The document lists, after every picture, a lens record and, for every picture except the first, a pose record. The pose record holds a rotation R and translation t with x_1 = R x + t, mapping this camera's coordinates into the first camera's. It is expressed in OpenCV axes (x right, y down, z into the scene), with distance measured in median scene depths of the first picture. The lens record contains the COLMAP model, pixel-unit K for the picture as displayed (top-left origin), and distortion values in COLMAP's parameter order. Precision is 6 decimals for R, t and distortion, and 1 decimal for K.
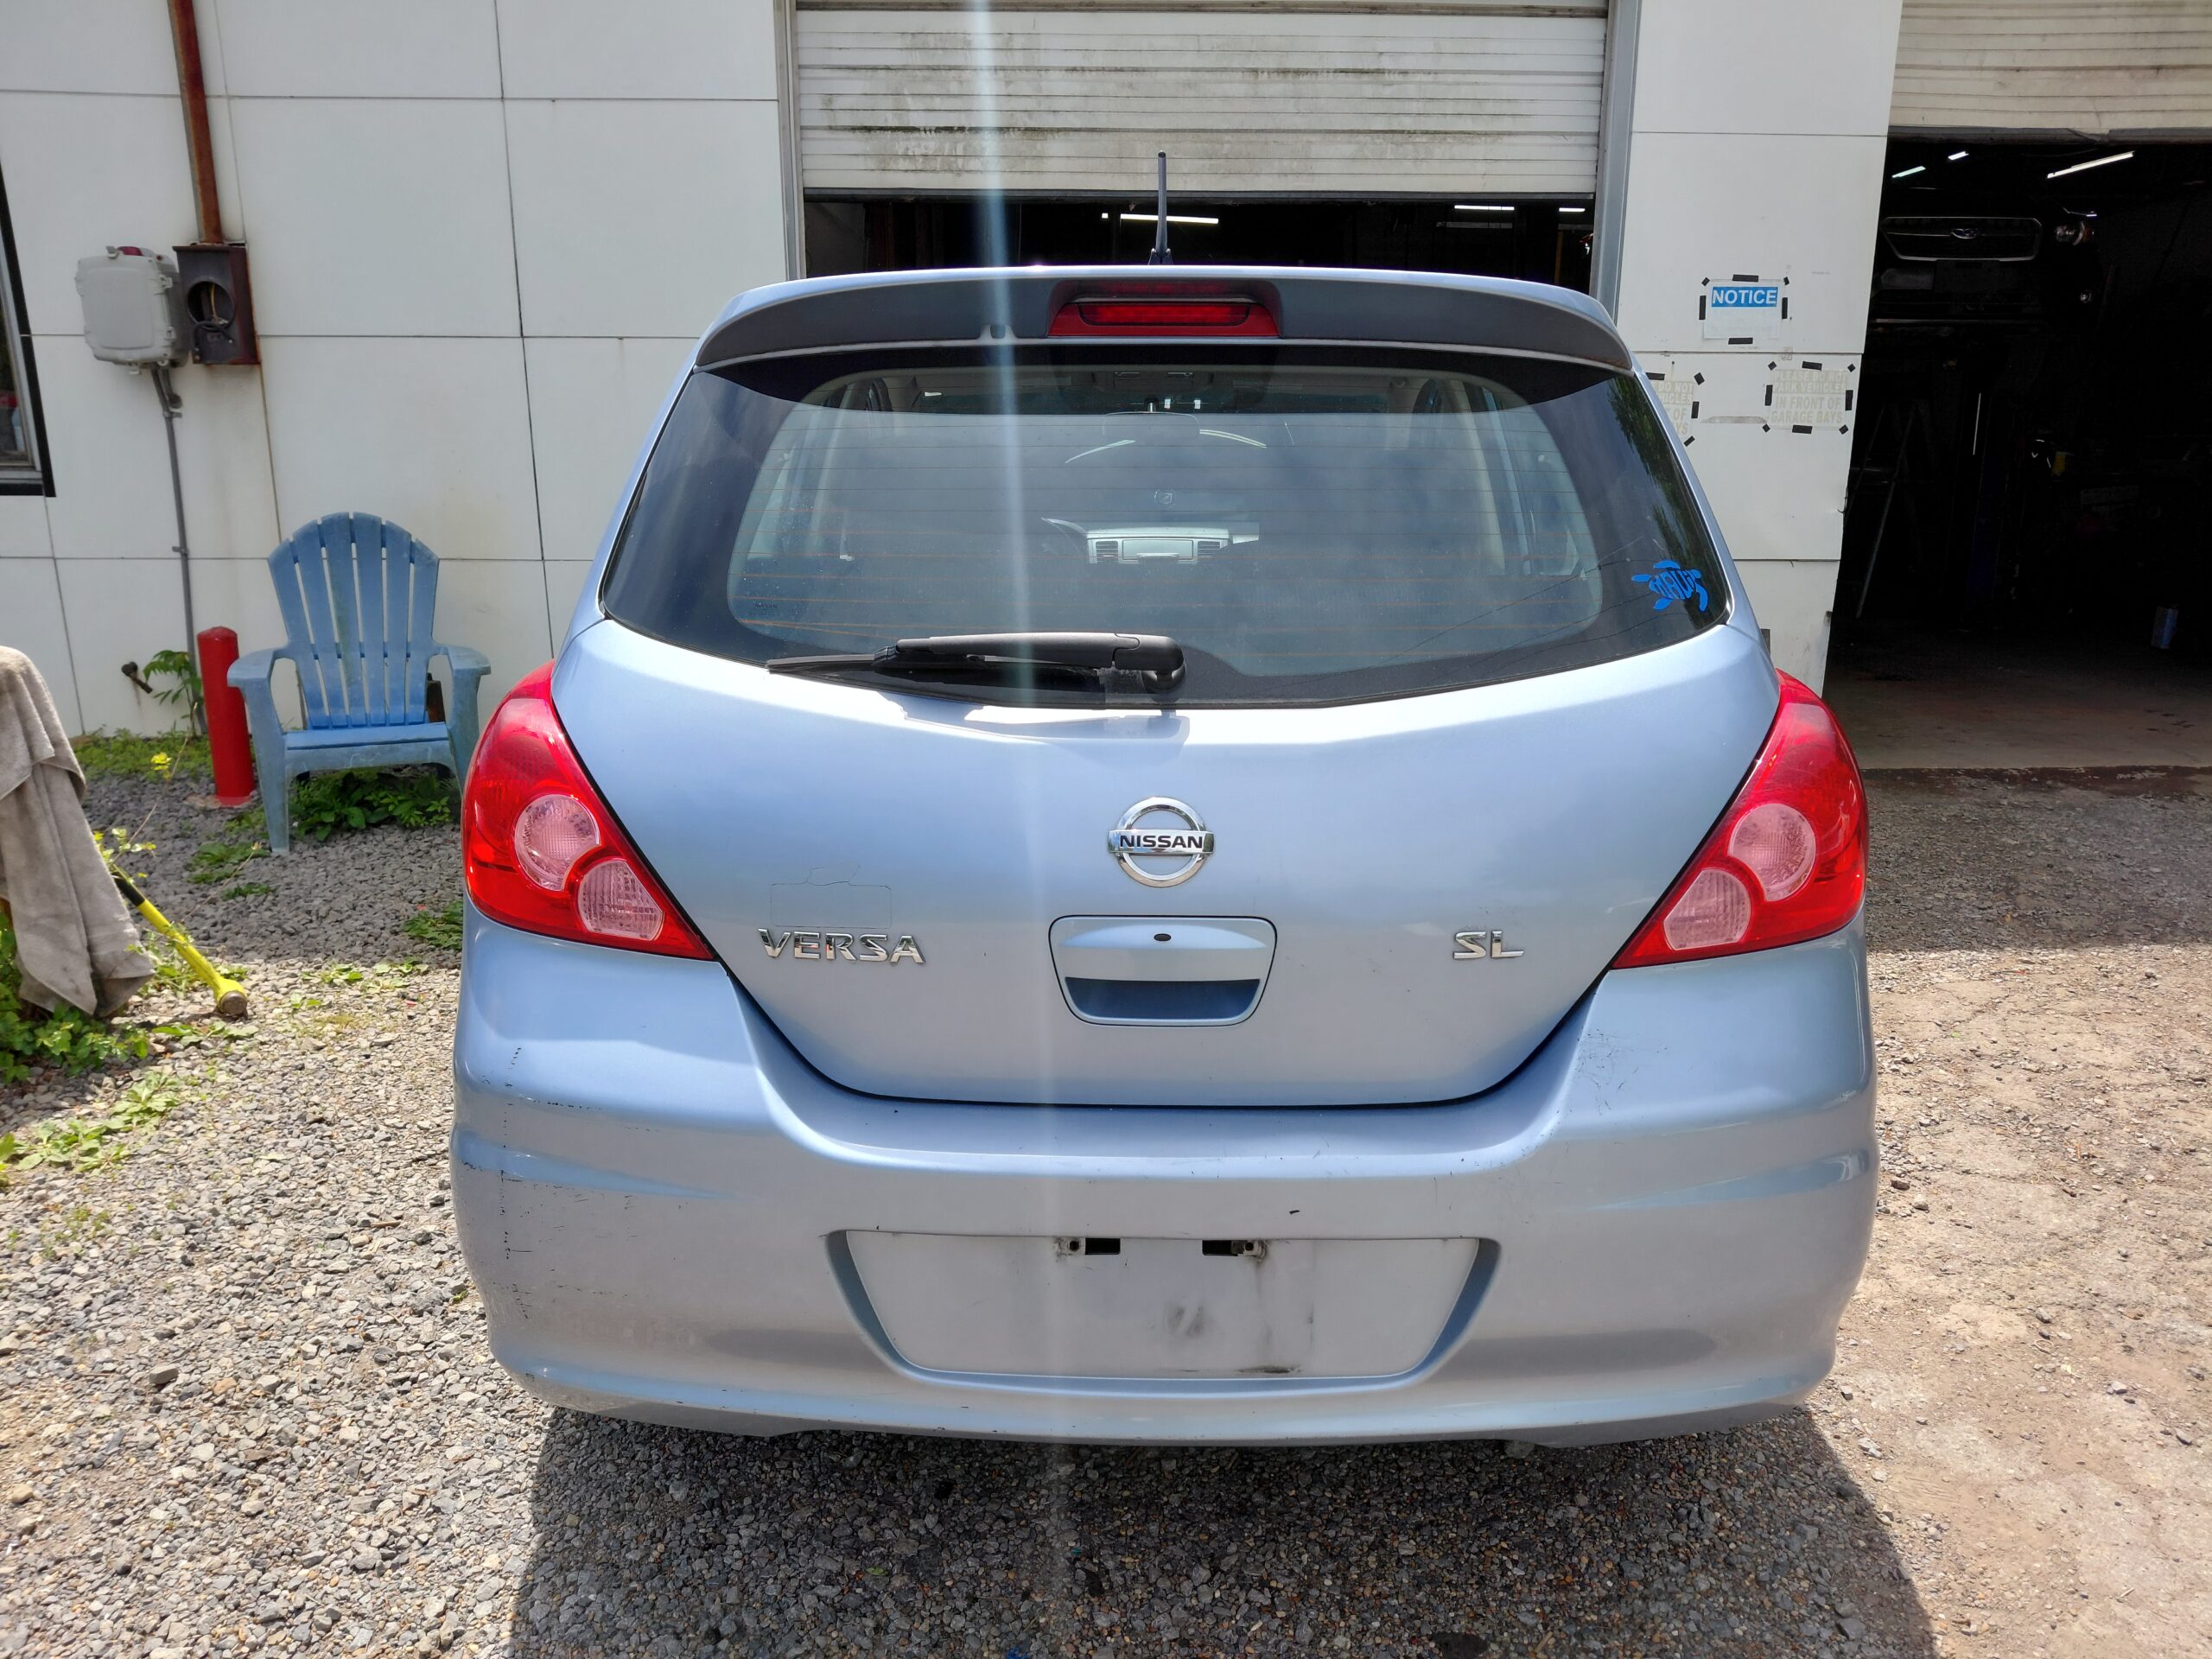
lens RADIAL K [[1623.2, 0, 1112.7], [0, 1623.2, 840.9], [0, 0, 1]] dist [-0.014023, 0.007459]
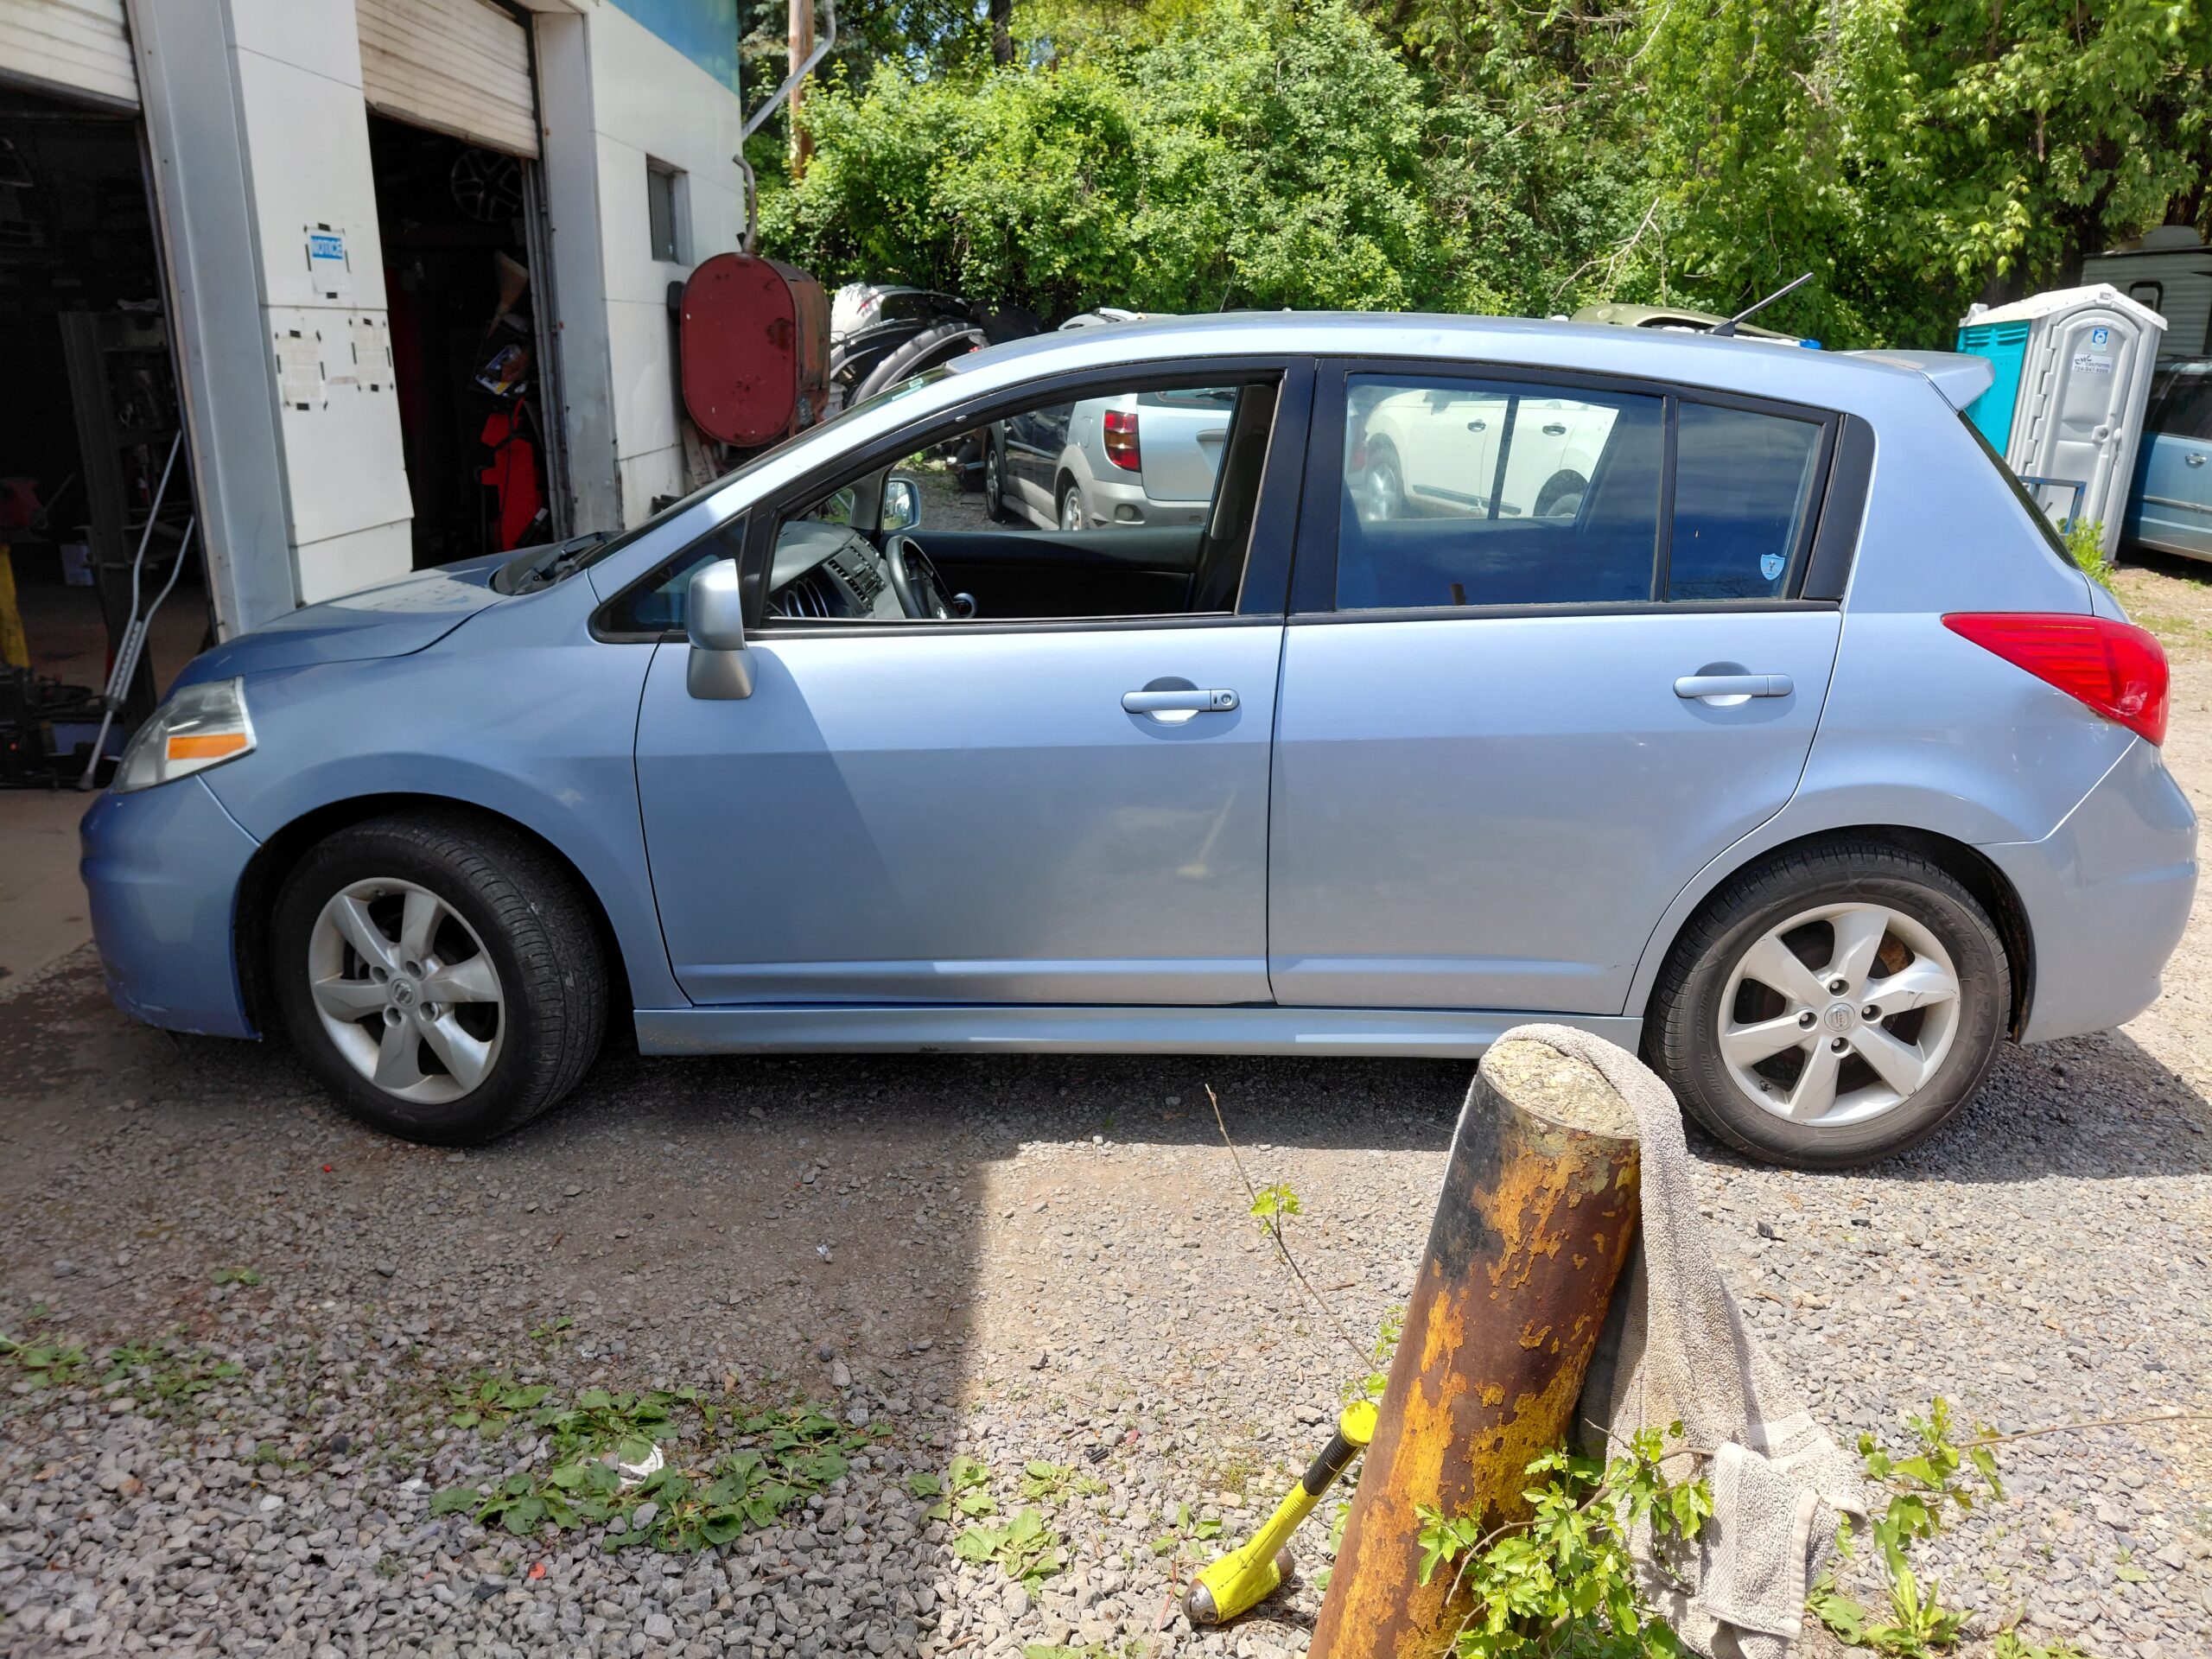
lens RADIAL K [[1623.2, 0, 1104.7], [0, 1623.2, 831.0], [0, 0, 1]] dist [-0.014023, 0.007459]
pose [[-0.044163, -0.297695, 0.953639, -0.615205], [0.228435, 0.926272, 0.299730, -0.199226], [-0.972557, 0.231082, 0.027096, 0.608461]]
